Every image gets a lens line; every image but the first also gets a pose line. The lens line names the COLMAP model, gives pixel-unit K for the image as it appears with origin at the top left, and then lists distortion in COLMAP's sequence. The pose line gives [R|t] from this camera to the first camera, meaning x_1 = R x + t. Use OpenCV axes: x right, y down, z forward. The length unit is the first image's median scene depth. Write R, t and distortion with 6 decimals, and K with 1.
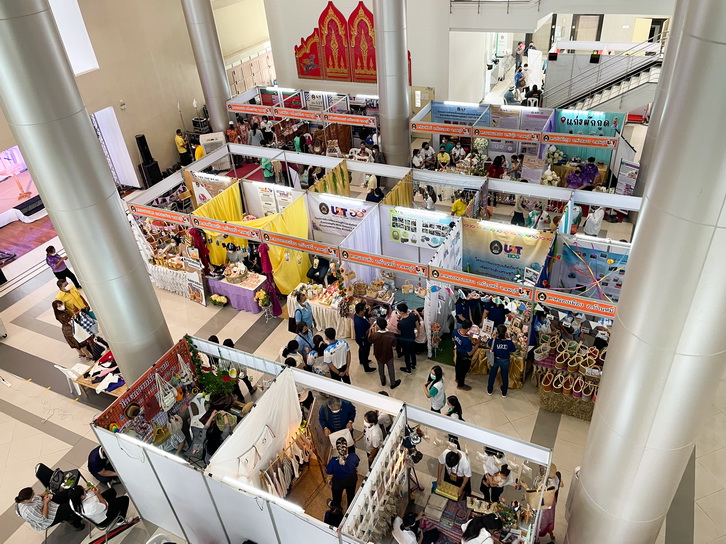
lens RADIAL K [[549.9, 0, 364.7], [0, 549.9, 271.4], [0, 0, 1]] dist [0.058543, 0.001039]
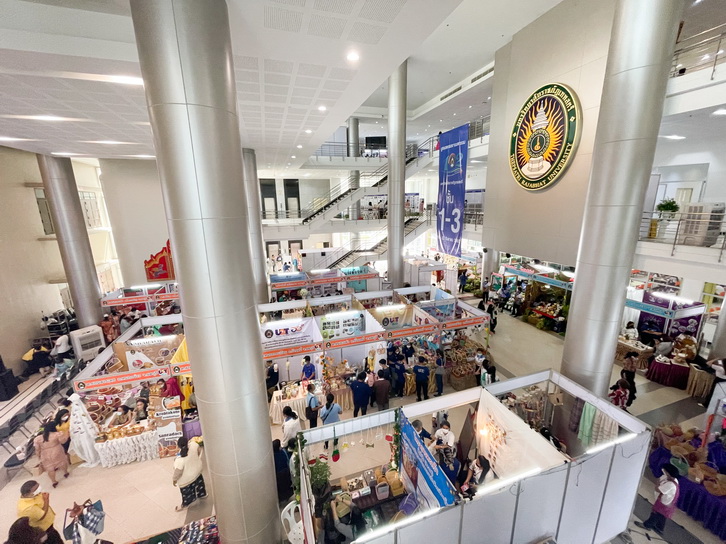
lens RADIAL K [[294.0, 0, 362.1], [0, 294.0, 272.1], [0, 0, 1]] dist [-0.000379, 0.000055]
pose [[0.715400, -0.106138, 0.690607, -0.376014], [0.370162, 0.895867, -0.245768, 0.015656], [-0.592606, 0.431459, 0.680192, 0.263751]]
